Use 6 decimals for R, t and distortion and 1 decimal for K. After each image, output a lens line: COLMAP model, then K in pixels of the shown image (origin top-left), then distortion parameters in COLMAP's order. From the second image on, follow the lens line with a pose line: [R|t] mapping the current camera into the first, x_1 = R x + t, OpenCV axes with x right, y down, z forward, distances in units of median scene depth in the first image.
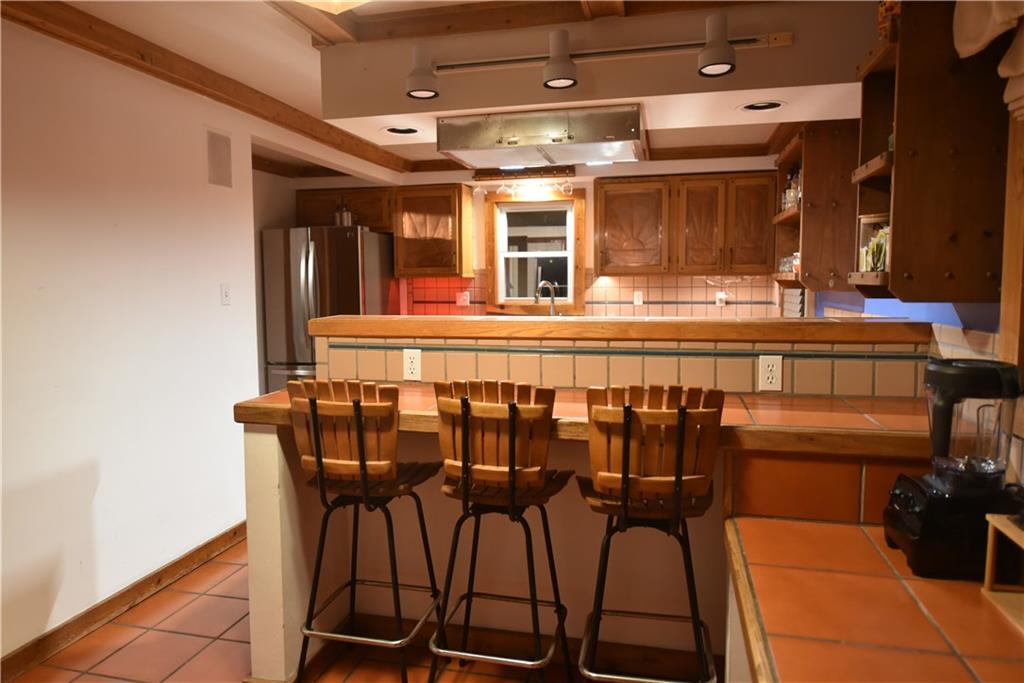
lens RADIAL K [[670.4, 0, 511.1], [0, 670.4, 340.8], [0, 0, 1]] dist [0.003880, -0.002676]
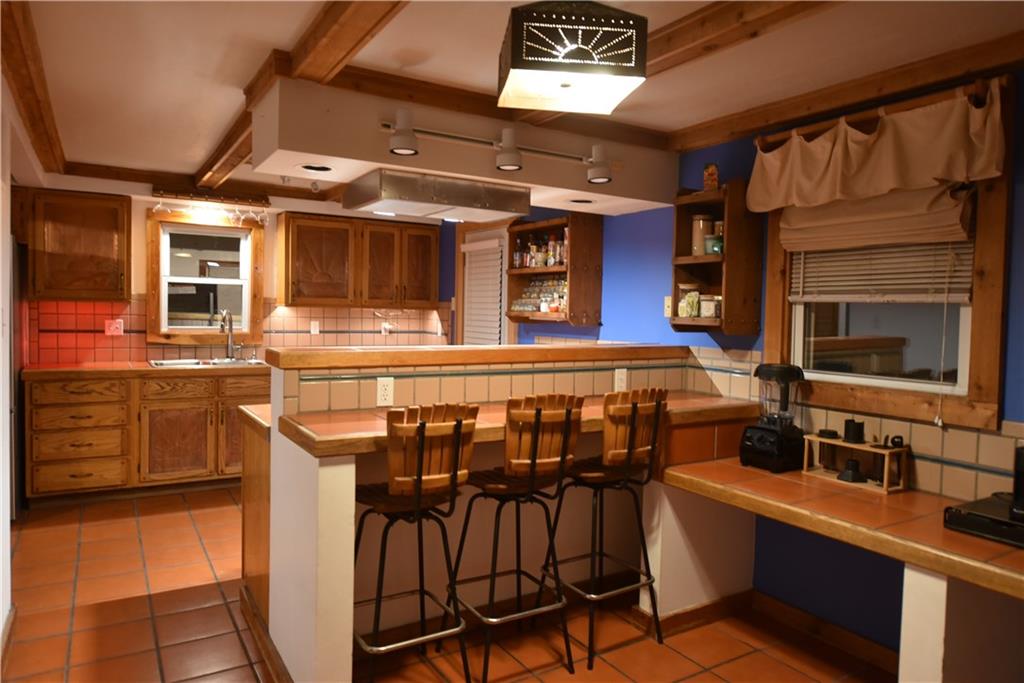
lens RADIAL K [[670.4, 0, 506.7], [0, 670.4, 342.8], [0, 0, 1]] dist [0.003880, -0.002676]
pose [[0.706130, -0.011905, 0.707982, -0.595187], [0.037704, 0.999072, -0.020805, -0.010488], [-0.707078, 0.041385, 0.705924, 0.065404]]
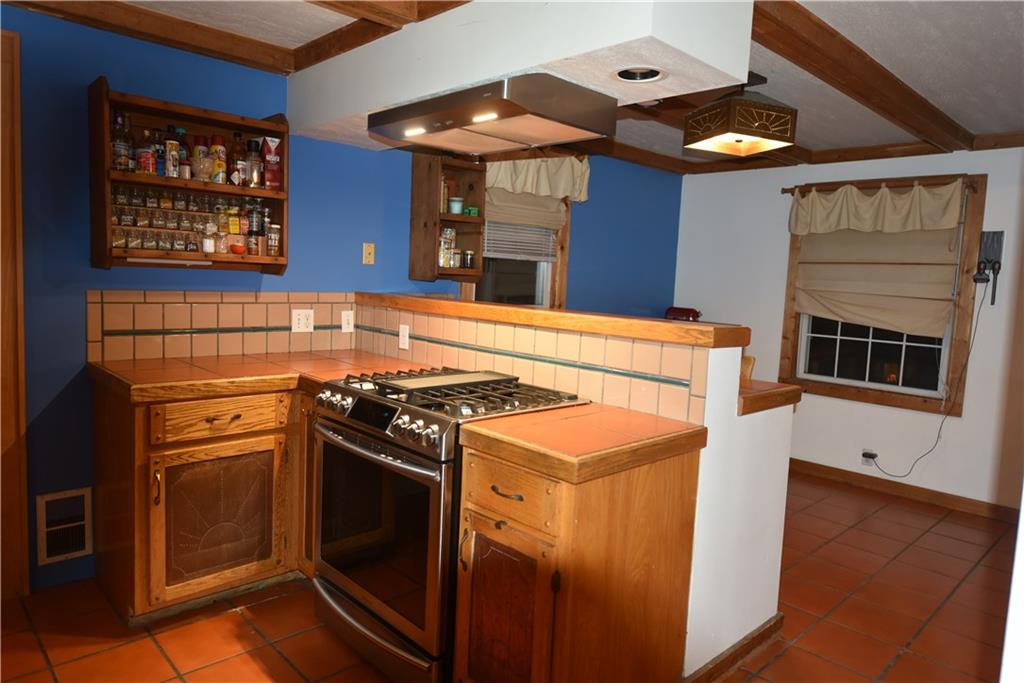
lens RADIAL K [[670.4, 0, 511.5], [0, 670.4, 337.8], [0, 0, 1]] dist [0.003880, -0.002676]
pose [[-0.840402, -0.082037, 0.535719, -0.405217], [0.008756, 0.986293, 0.164772, -0.127661], [-0.541893, 0.143165, -0.828164, 1.476802]]
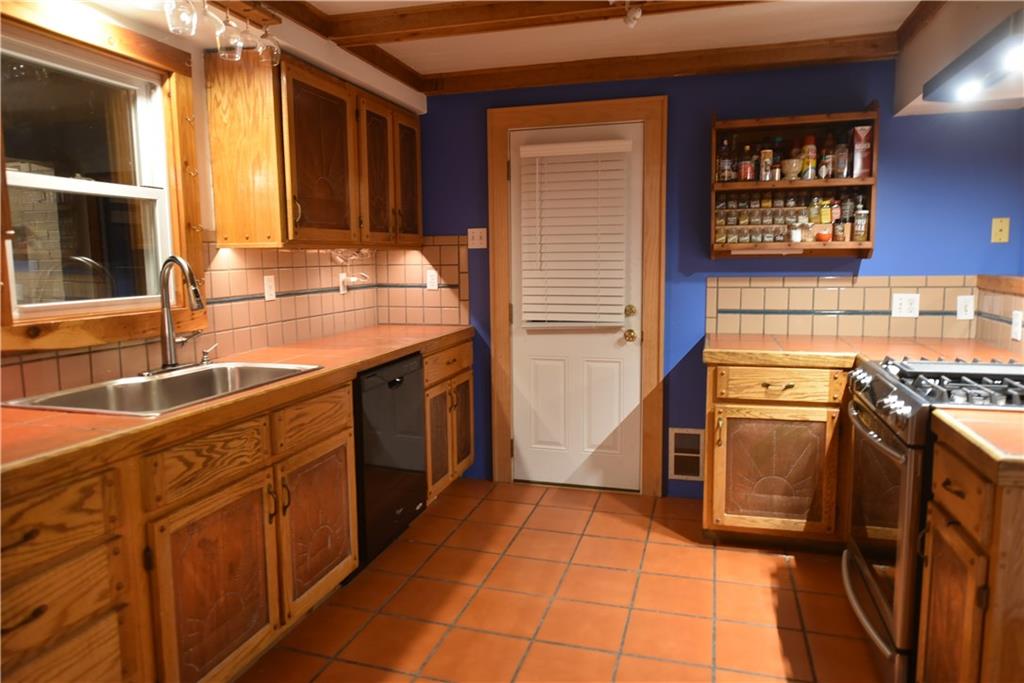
lens RADIAL K [[670.4, 0, 510.2], [0, 670.4, 338.2], [0, 0, 1]] dist [0.003880, -0.002676]
pose [[0.046204, -0.115314, 0.992254, -0.613824], [0.101369, 0.988728, 0.110184, -0.108349], [-0.993775, 0.095493, 0.057372, 1.326274]]
